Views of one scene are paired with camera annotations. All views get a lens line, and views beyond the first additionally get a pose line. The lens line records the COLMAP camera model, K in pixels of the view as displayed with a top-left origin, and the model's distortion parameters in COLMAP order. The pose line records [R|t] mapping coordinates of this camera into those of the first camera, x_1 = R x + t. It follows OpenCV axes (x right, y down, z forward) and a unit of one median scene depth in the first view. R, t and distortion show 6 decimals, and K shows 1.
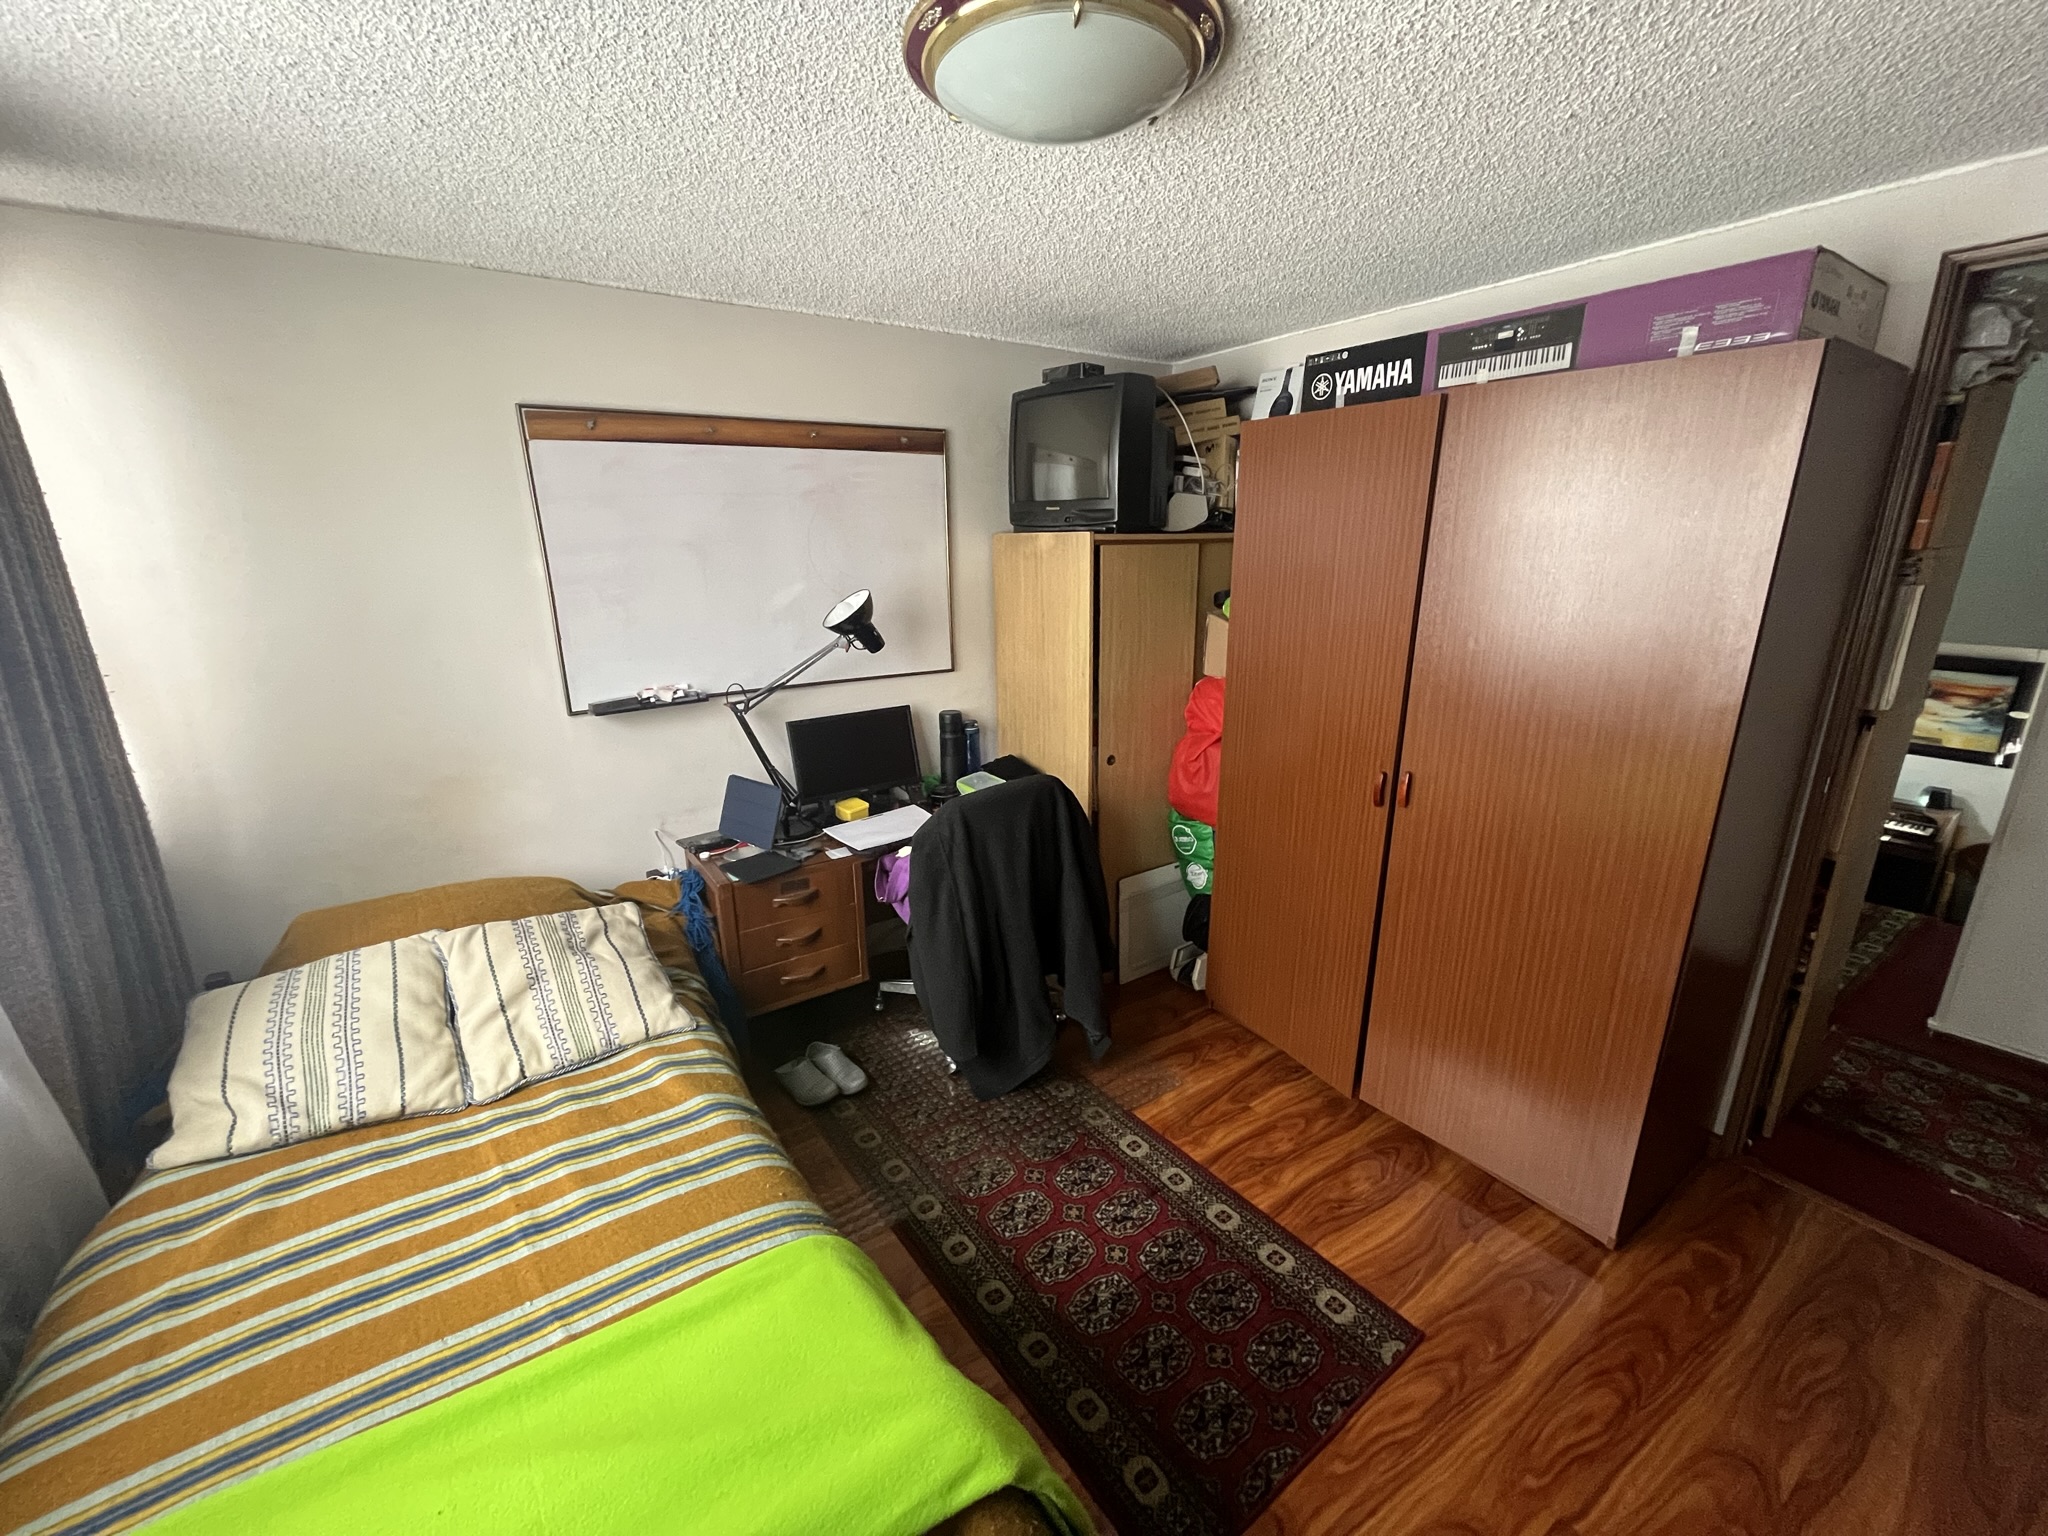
lens RADIAL K [[831.3, 0, 1019.8], [0, 831.3, 760.2], [0, 0, 1]] dist [-0.001711, -0.000358]
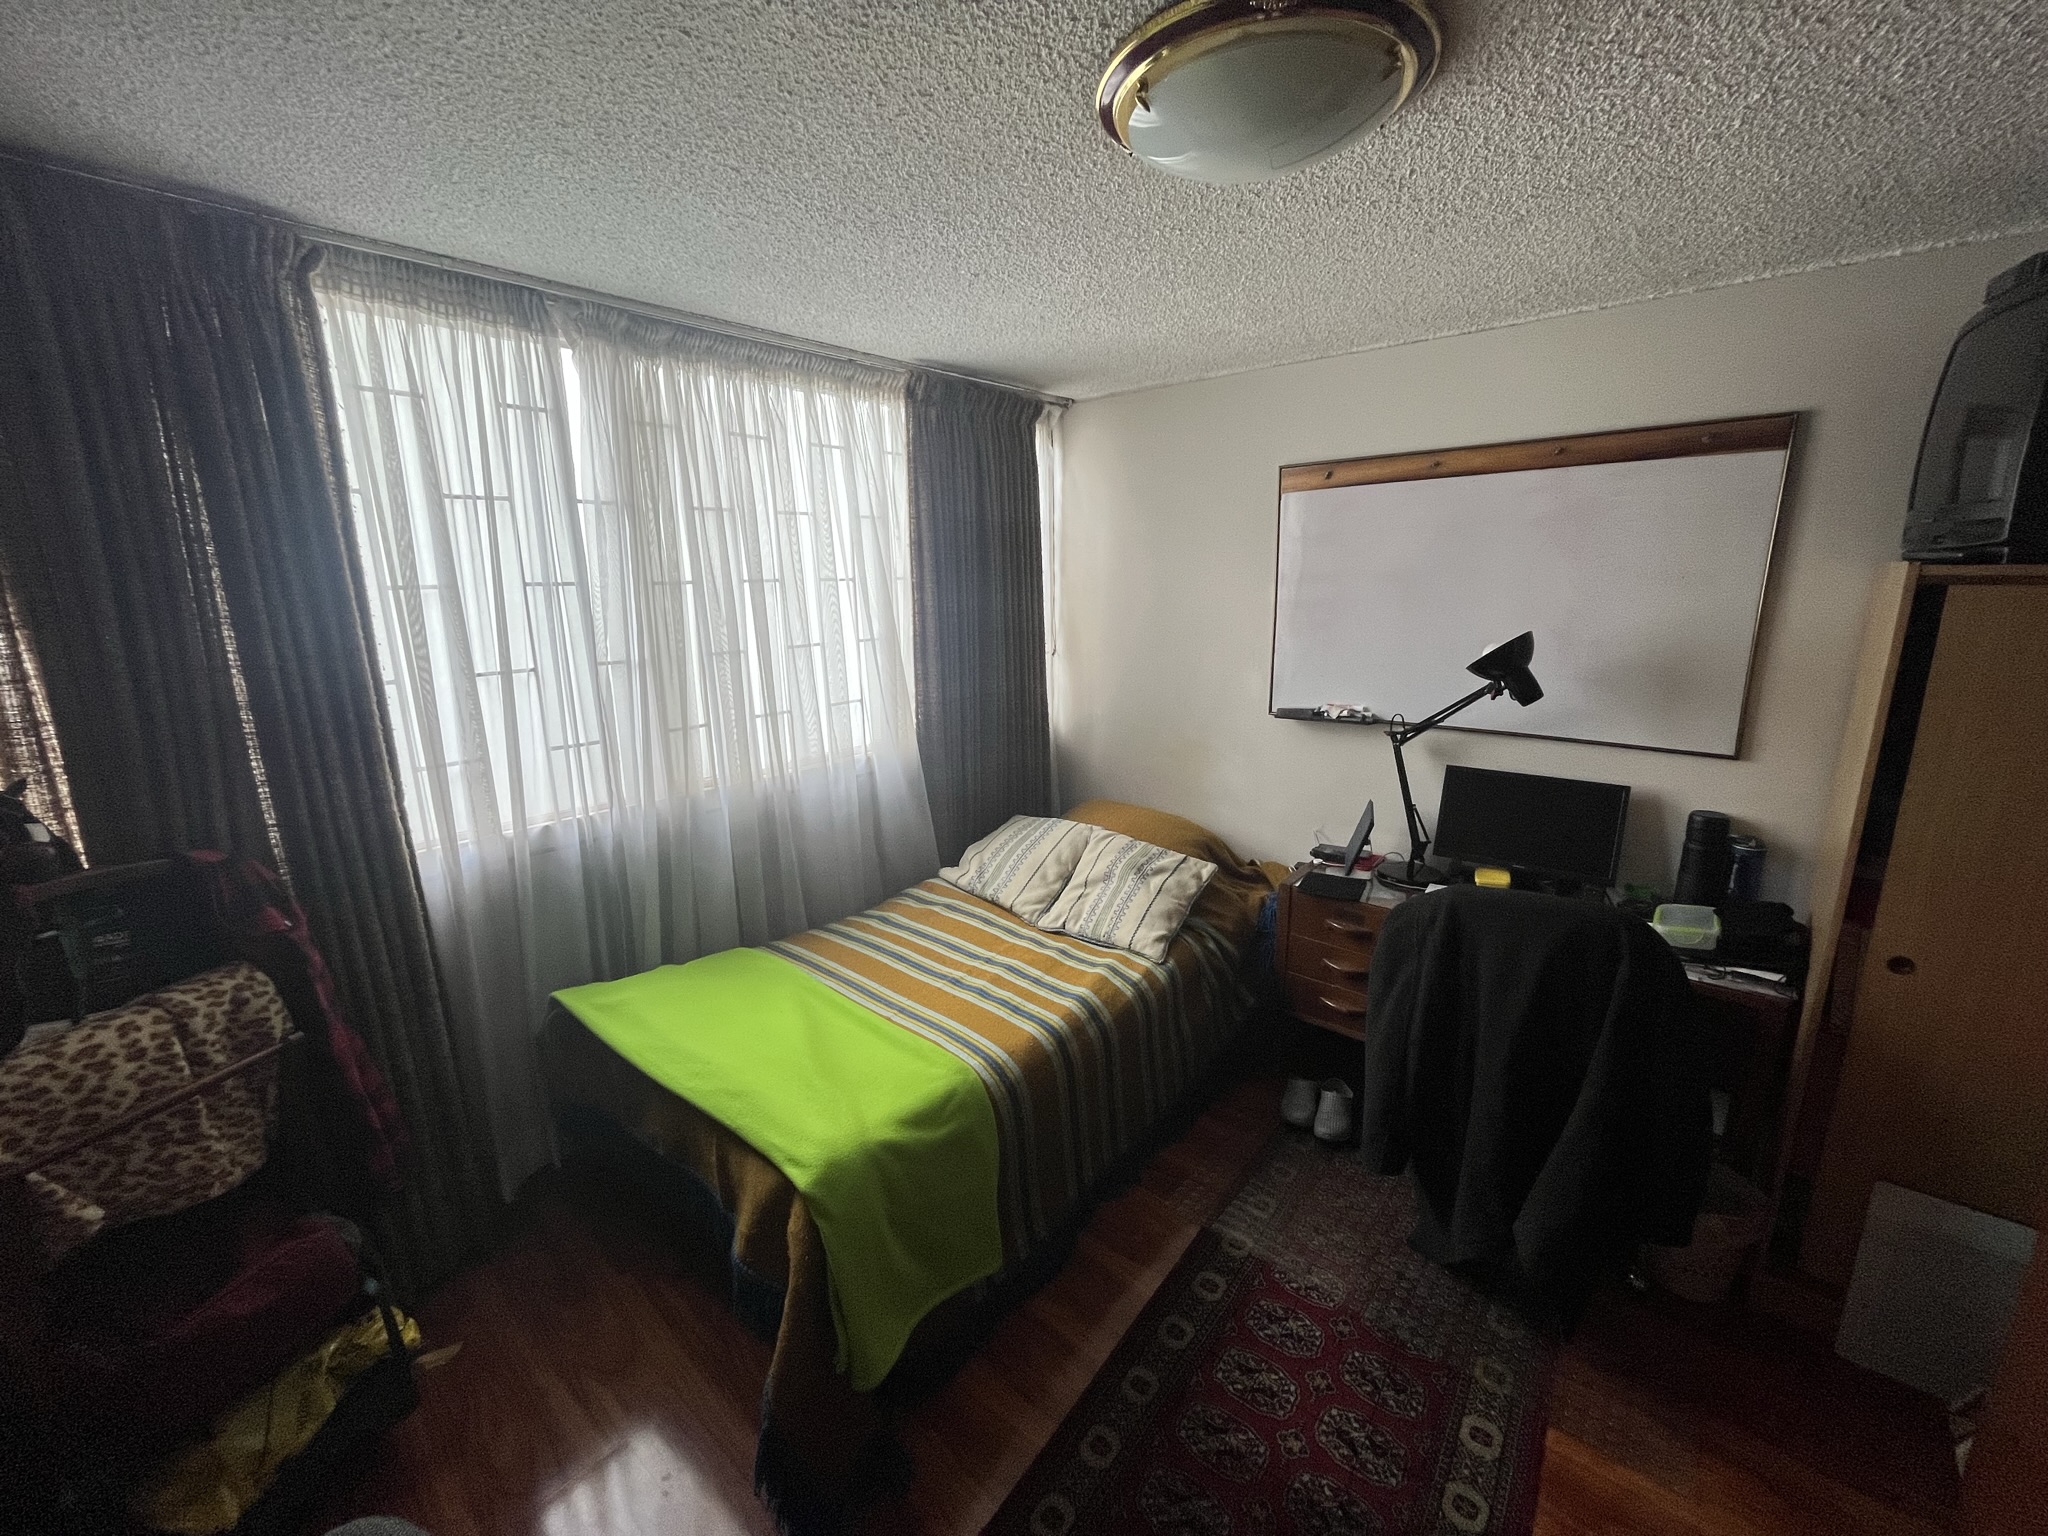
lens RADIAL K [[831.3, 0, 1020.2], [0, 831.3, 758.6], [0, 0, 1]] dist [-0.001711, -0.000358]
pose [[0.257693, 0.216294, -0.941707, 0.724969], [-0.237429, 0.958914, 0.155275, -0.127414], [0.936601, 0.183575, 0.298460, 0.406808]]
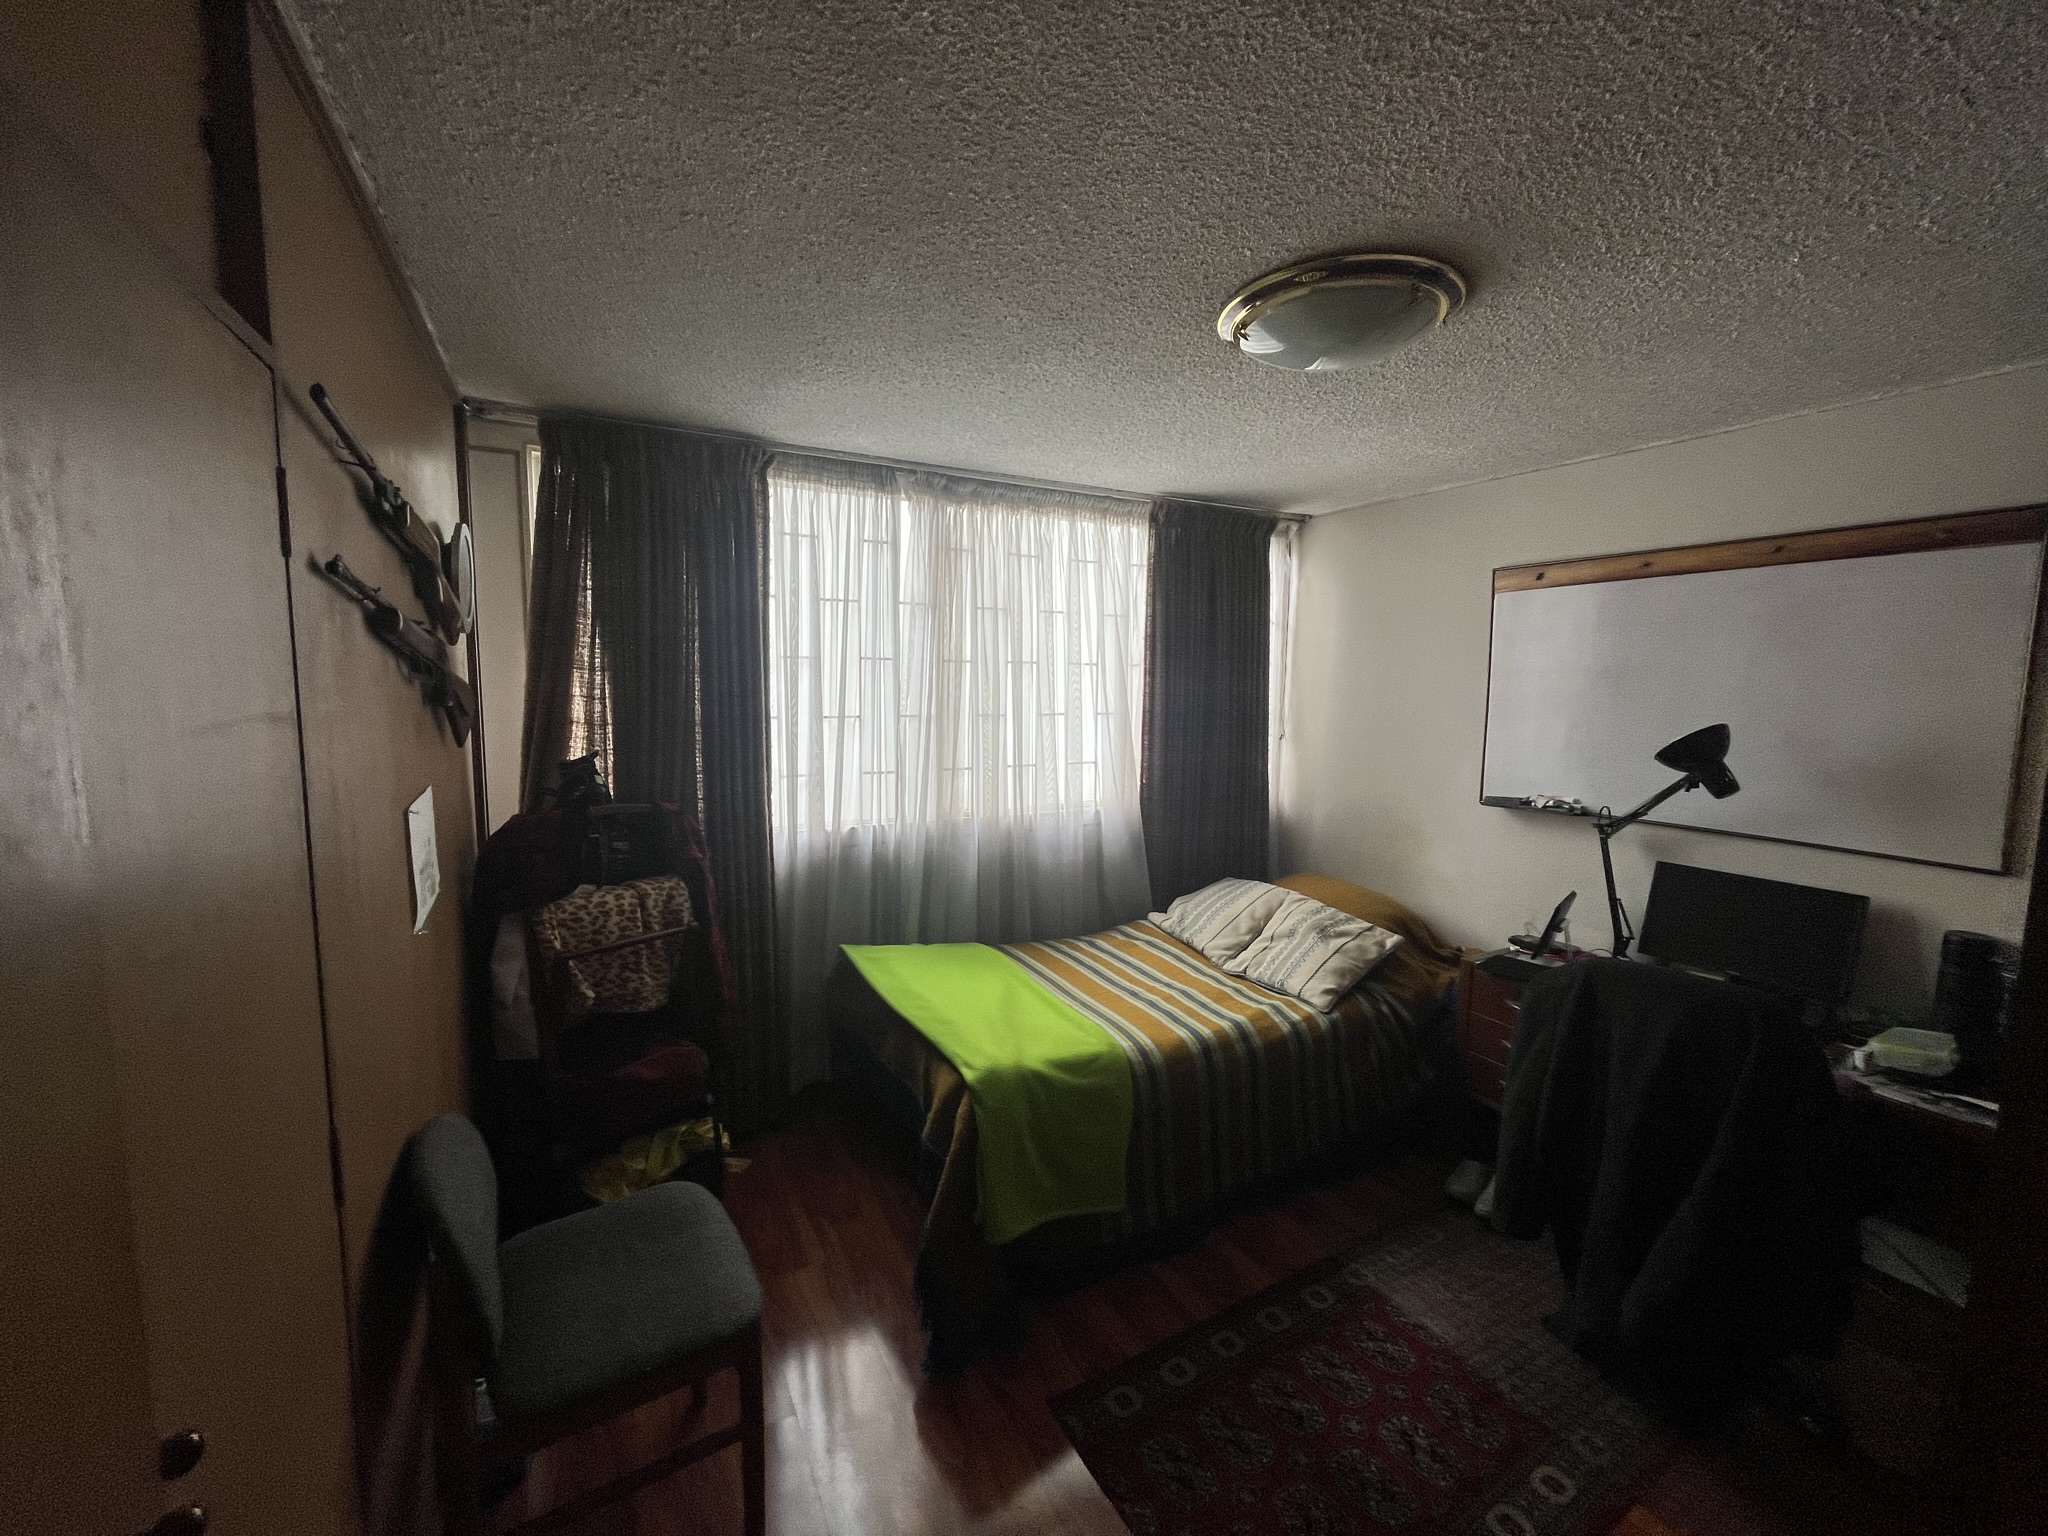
lens RADIAL K [[831.3, 0, 1016.3], [0, 831.3, 755.4], [0, 0, 1]] dist [-0.001711, -0.000358]
pose [[-0.115637, 0.101217, -0.988121, 1.054013], [-0.267967, 0.954732, 0.129156, -0.130358], [0.956463, 0.279719, -0.083279, 0.559225]]
